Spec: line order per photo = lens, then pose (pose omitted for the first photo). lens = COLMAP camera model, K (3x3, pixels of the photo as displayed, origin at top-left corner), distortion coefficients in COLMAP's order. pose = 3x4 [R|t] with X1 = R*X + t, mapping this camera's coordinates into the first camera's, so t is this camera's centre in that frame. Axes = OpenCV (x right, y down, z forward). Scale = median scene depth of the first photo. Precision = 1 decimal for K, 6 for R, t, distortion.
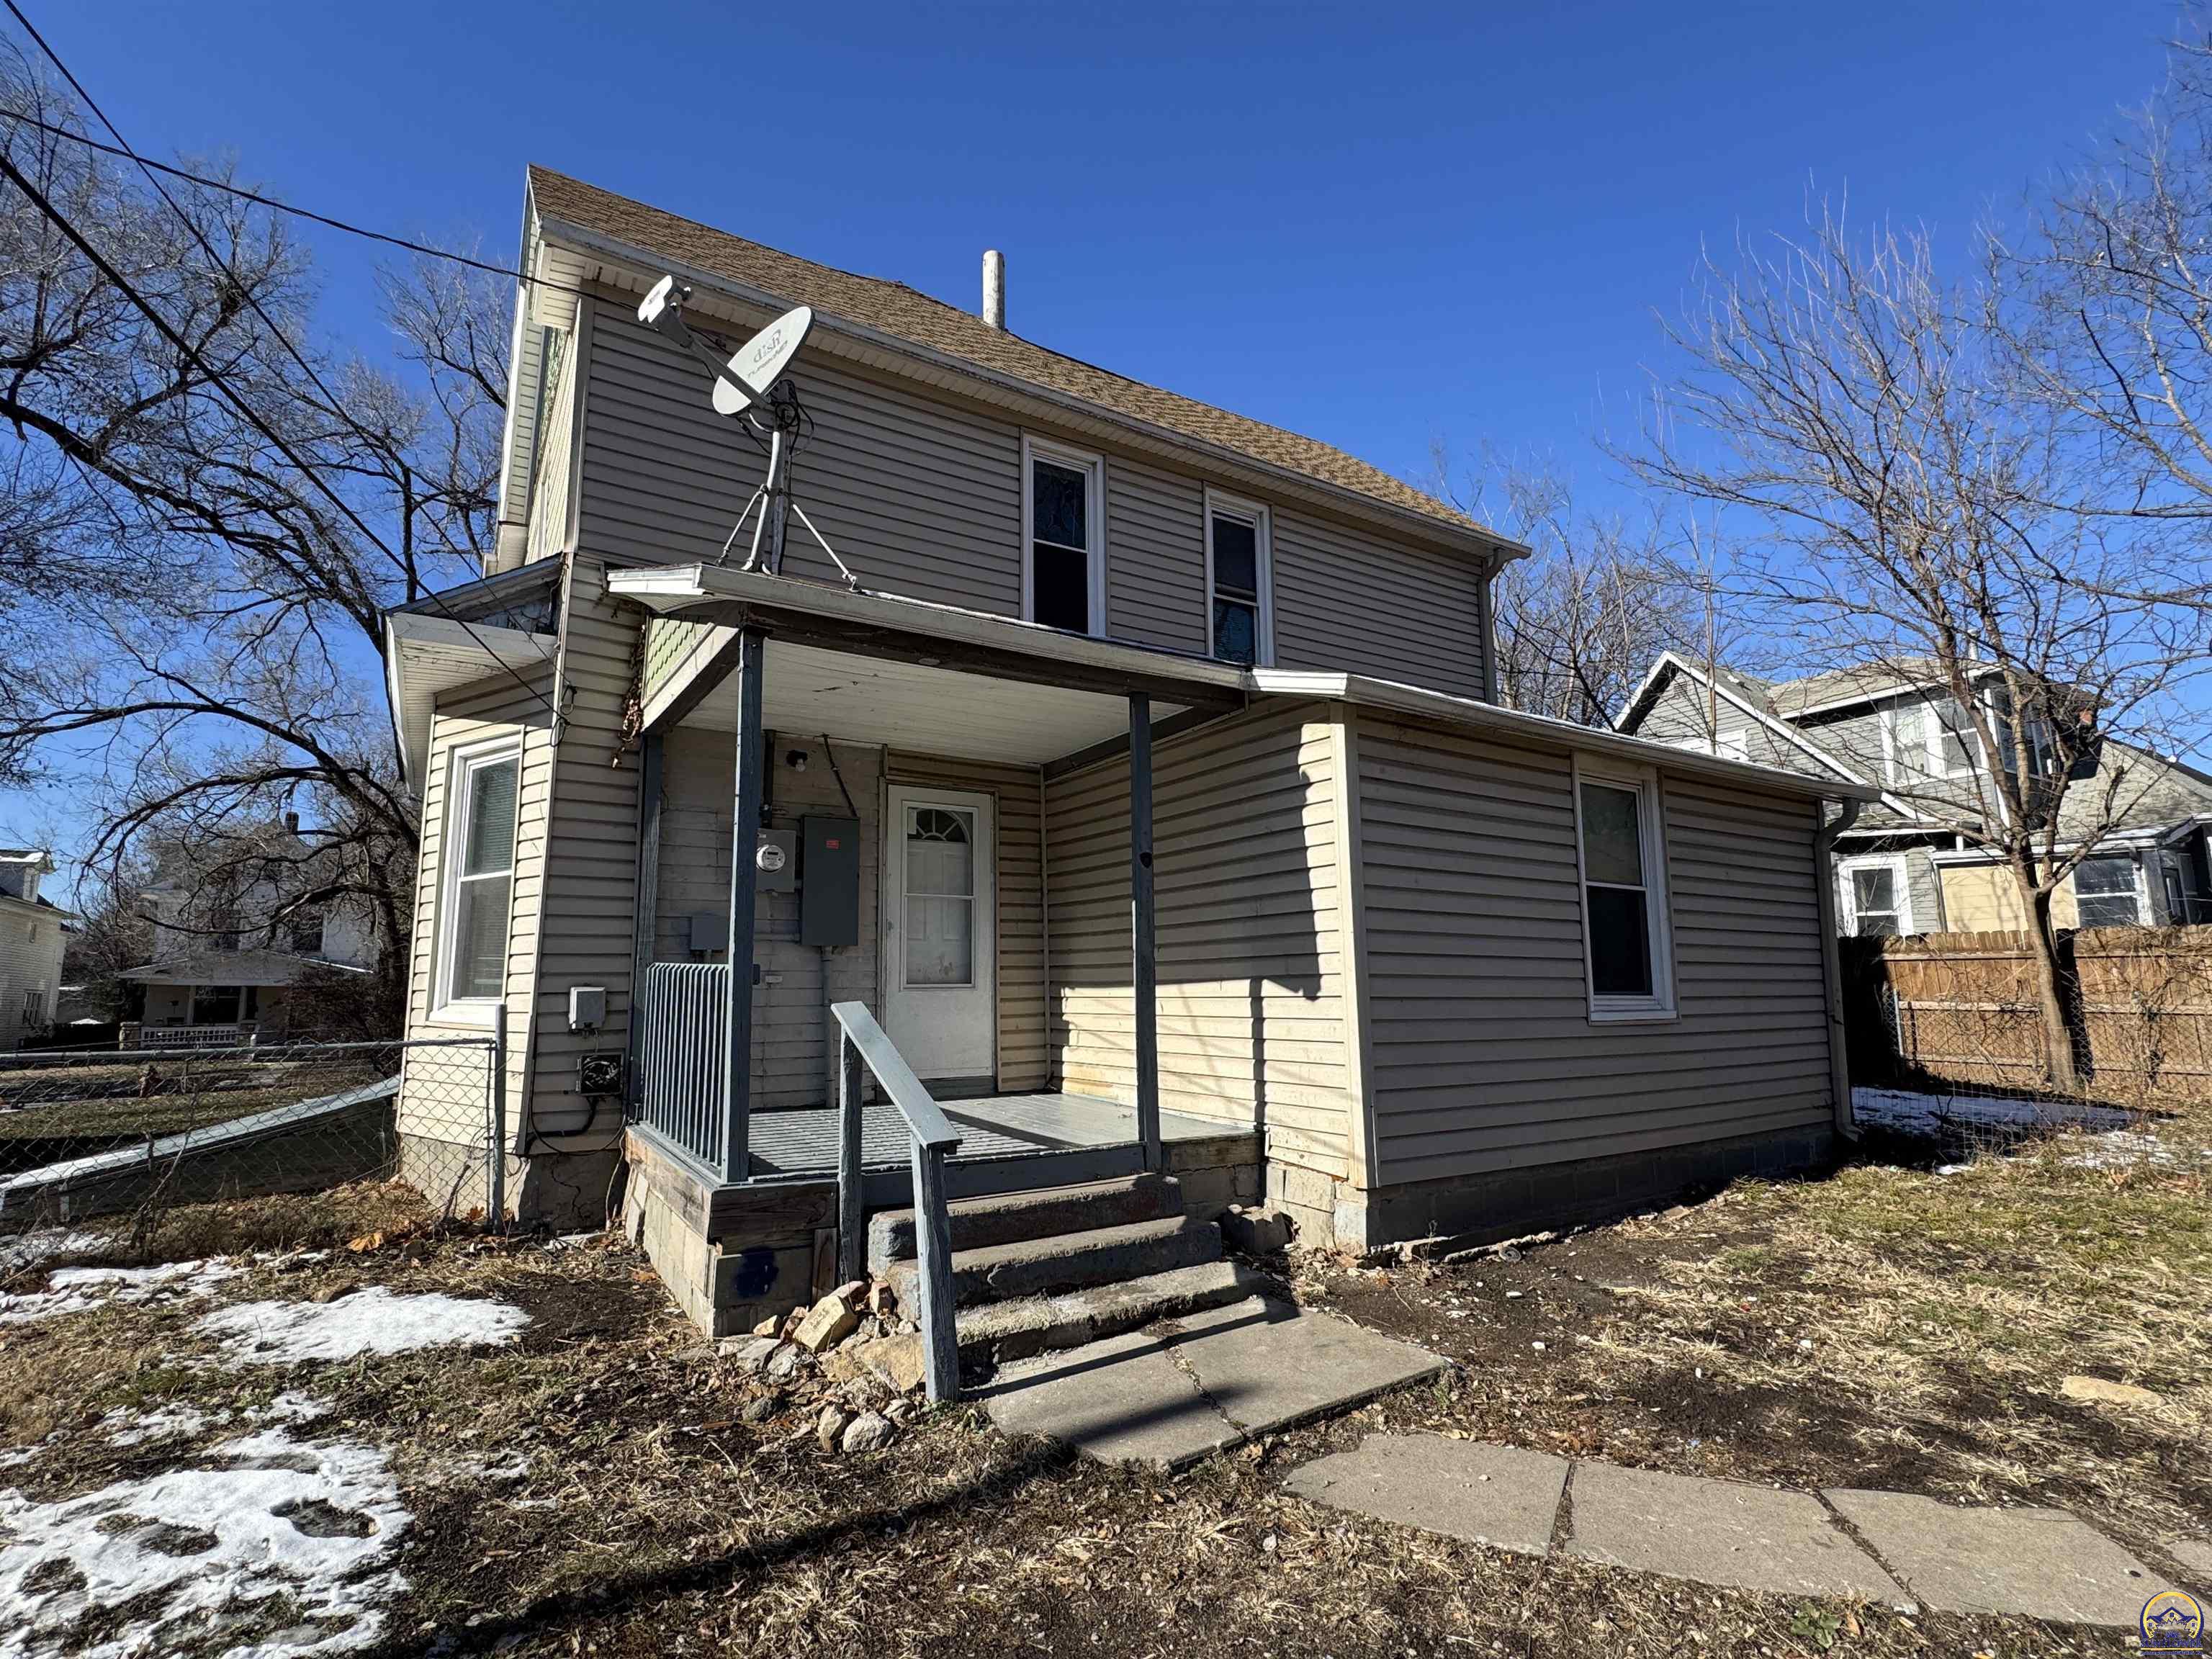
lens RADIAL K [[1083.0, 0, 1104.6], [0, 1083.0, 829.7], [0, 0, 1]] dist [-0.004961, -0.000225]
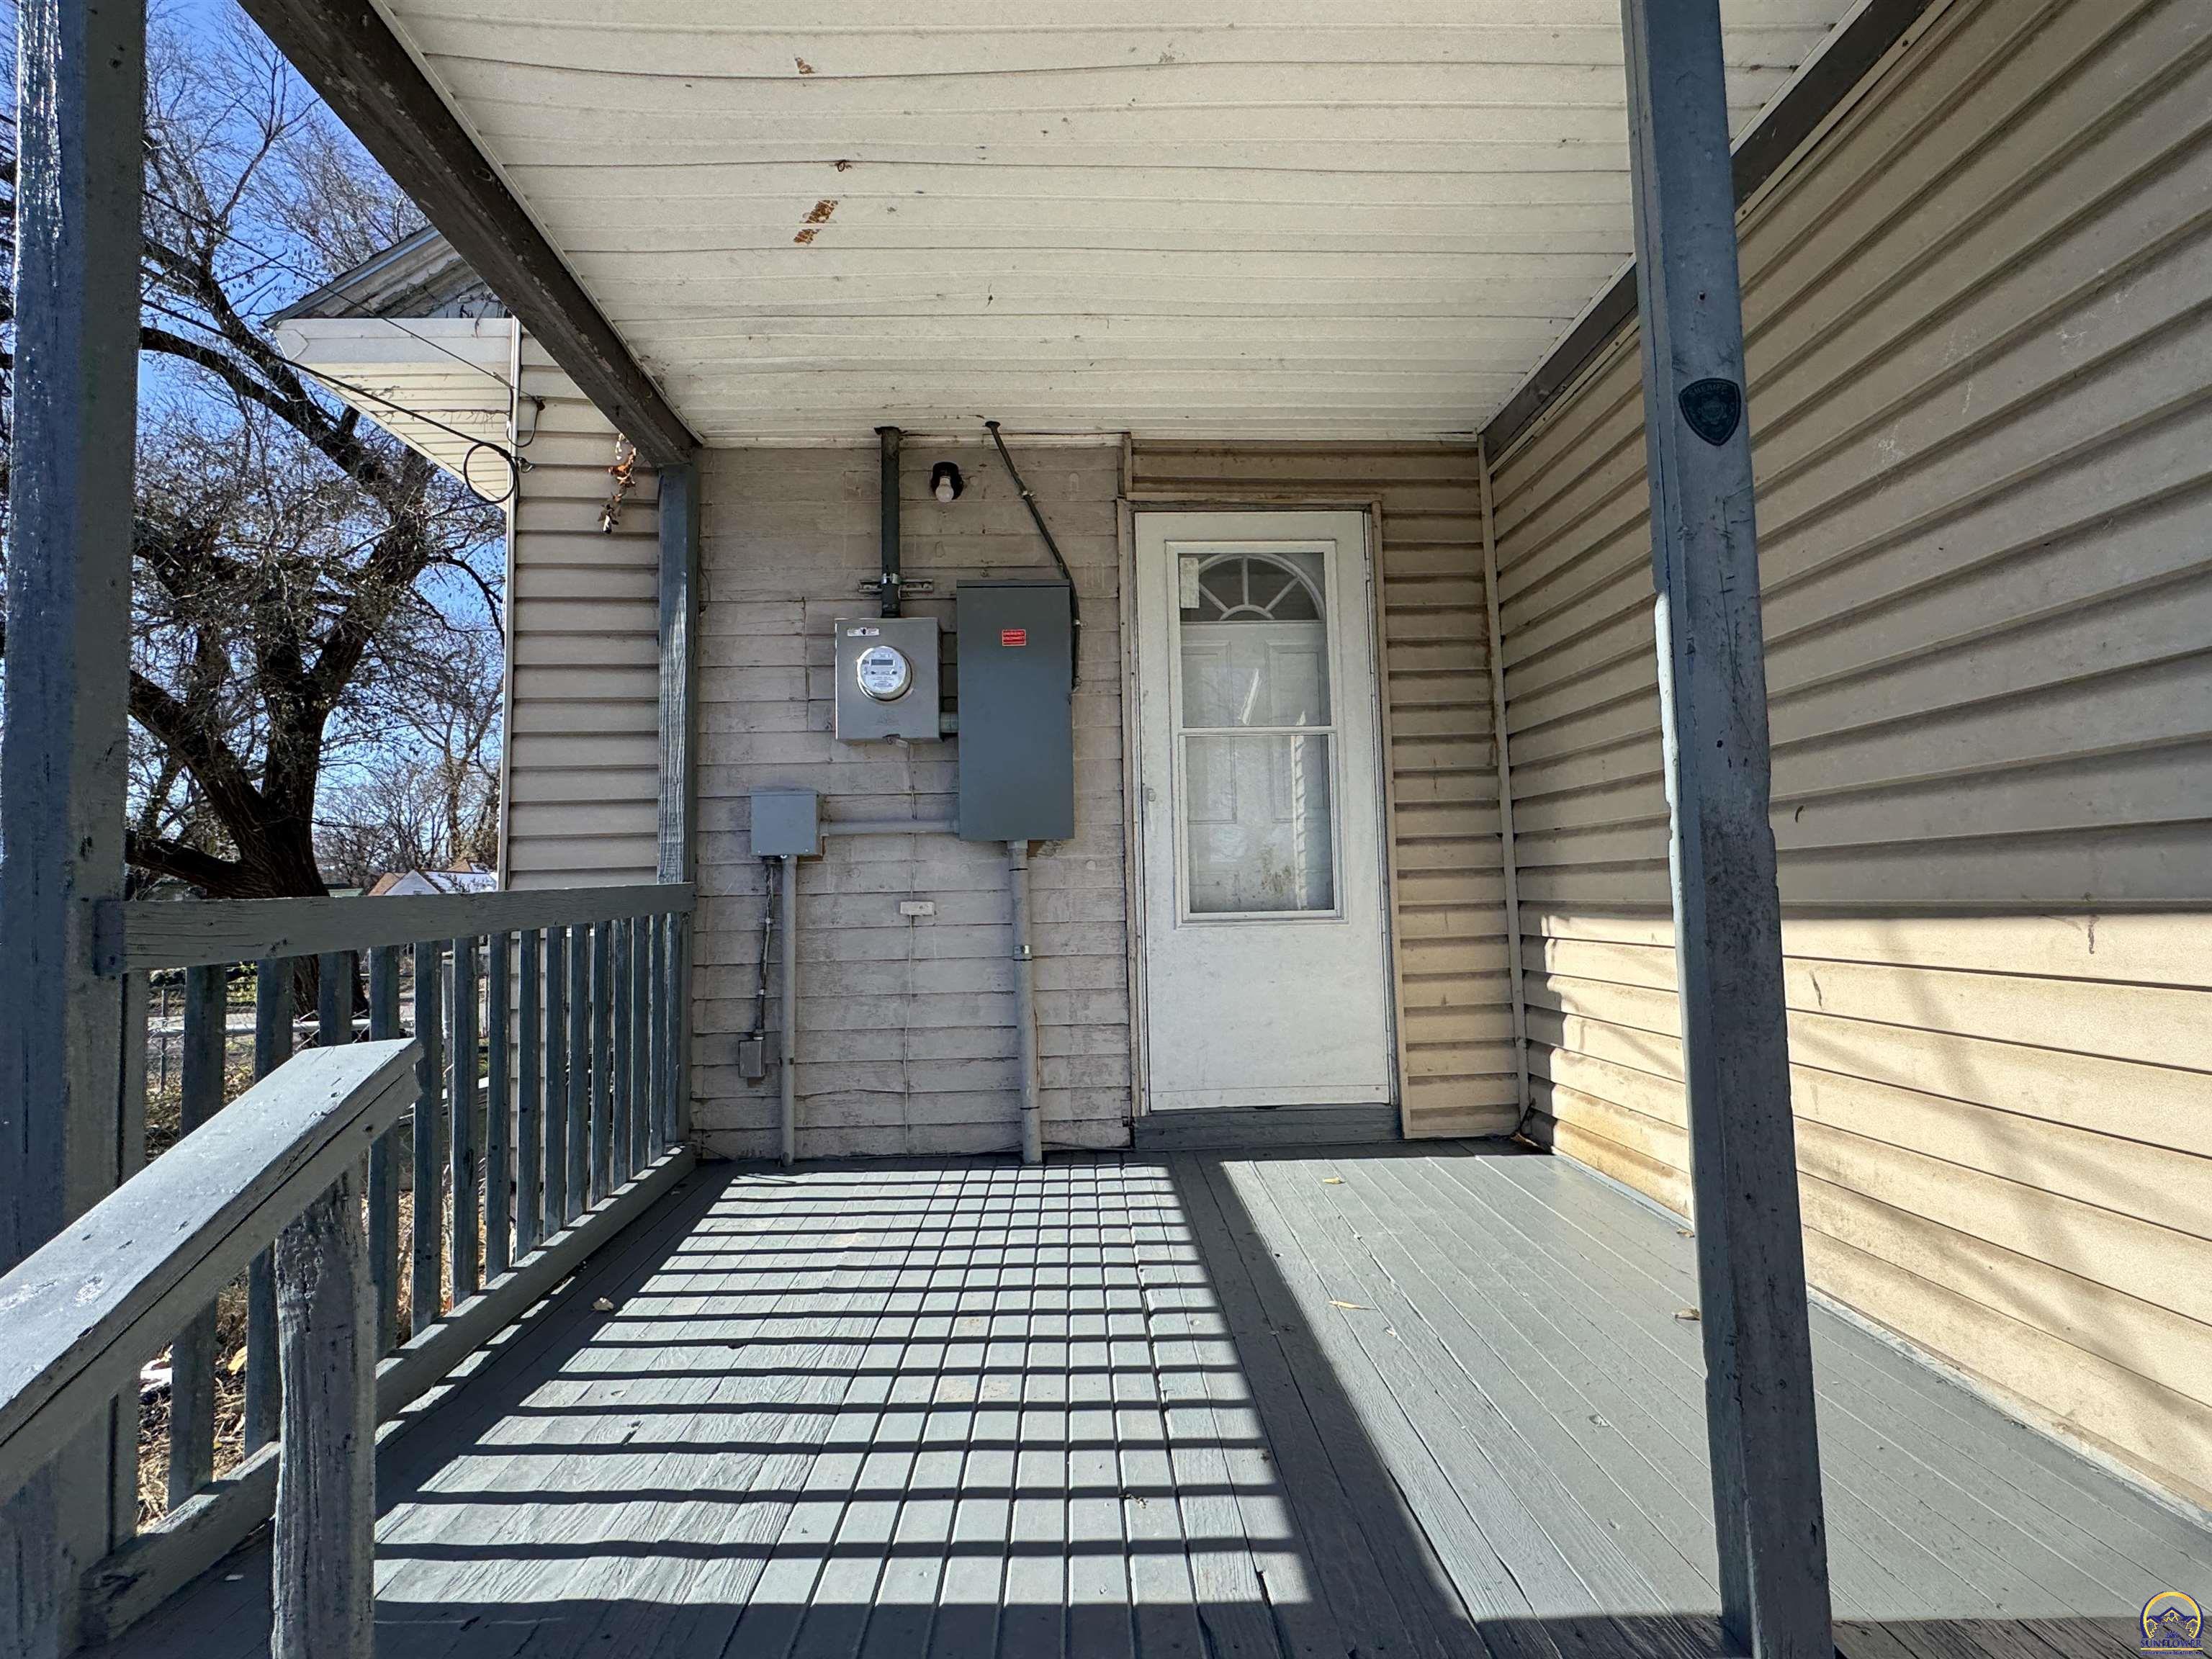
lens RADIAL K [[1083.0, 0, 1105.2], [0, 1083.0, 841.9], [0, 0, 1]] dist [-0.004961, -0.000225]
pose [[0.862500, -0.040458, -0.504437, 0.031195], [0.086524, 0.993911, 0.068226, 0.072082], [0.498605, -0.102491, 0.860749, 0.548841]]
